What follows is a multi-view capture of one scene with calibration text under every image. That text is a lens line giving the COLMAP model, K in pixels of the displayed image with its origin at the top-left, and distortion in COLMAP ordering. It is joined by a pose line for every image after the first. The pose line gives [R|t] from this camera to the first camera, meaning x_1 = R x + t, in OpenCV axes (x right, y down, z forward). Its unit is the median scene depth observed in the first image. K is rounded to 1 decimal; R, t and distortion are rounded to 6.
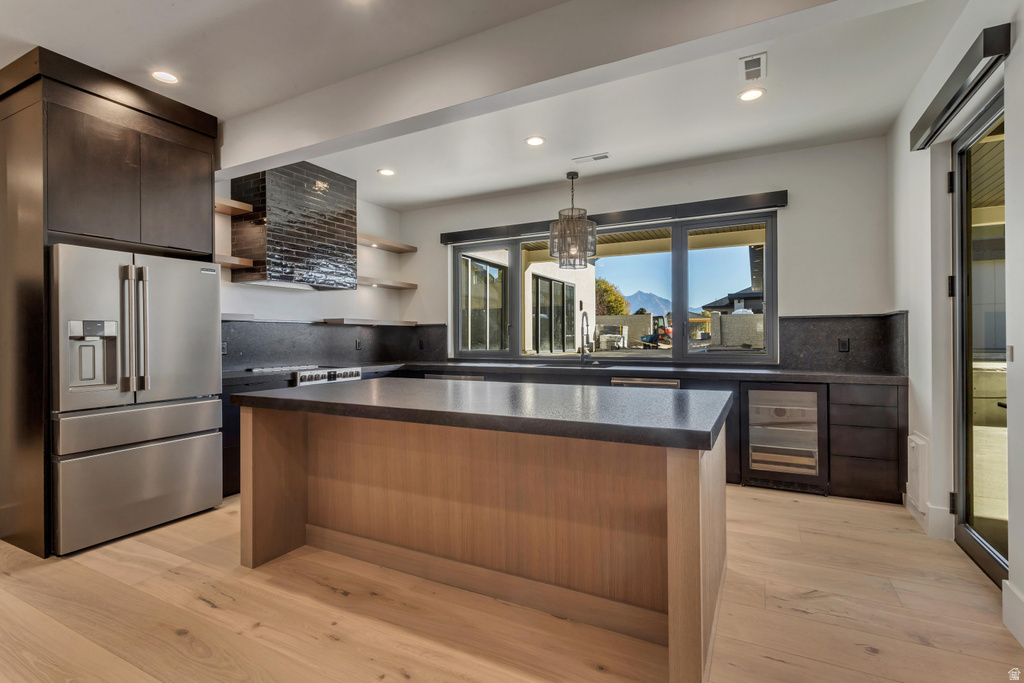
lens RADIAL K [[489.4, 0, 511.2], [0, 489.4, 337.8], [0, 0, 1]] dist [-0.004243, 0.001521]
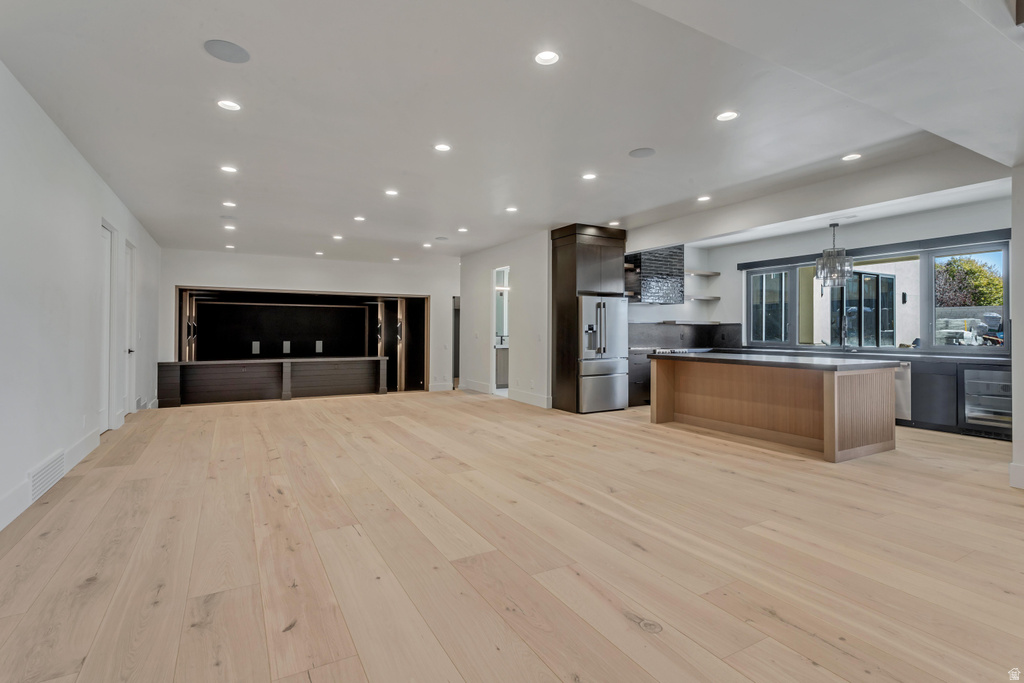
lens RADIAL K [[489.4, 0, 508.4], [0, 489.4, 330.9], [0, 0, 1]] dist [-0.004243, 0.001521]
pose [[0.839421, 0.007340, -0.543431, 0.094716], [-0.007654, 0.999969, 0.001683, -0.001876], [0.543427, 0.002747, 0.839452, -0.733762]]
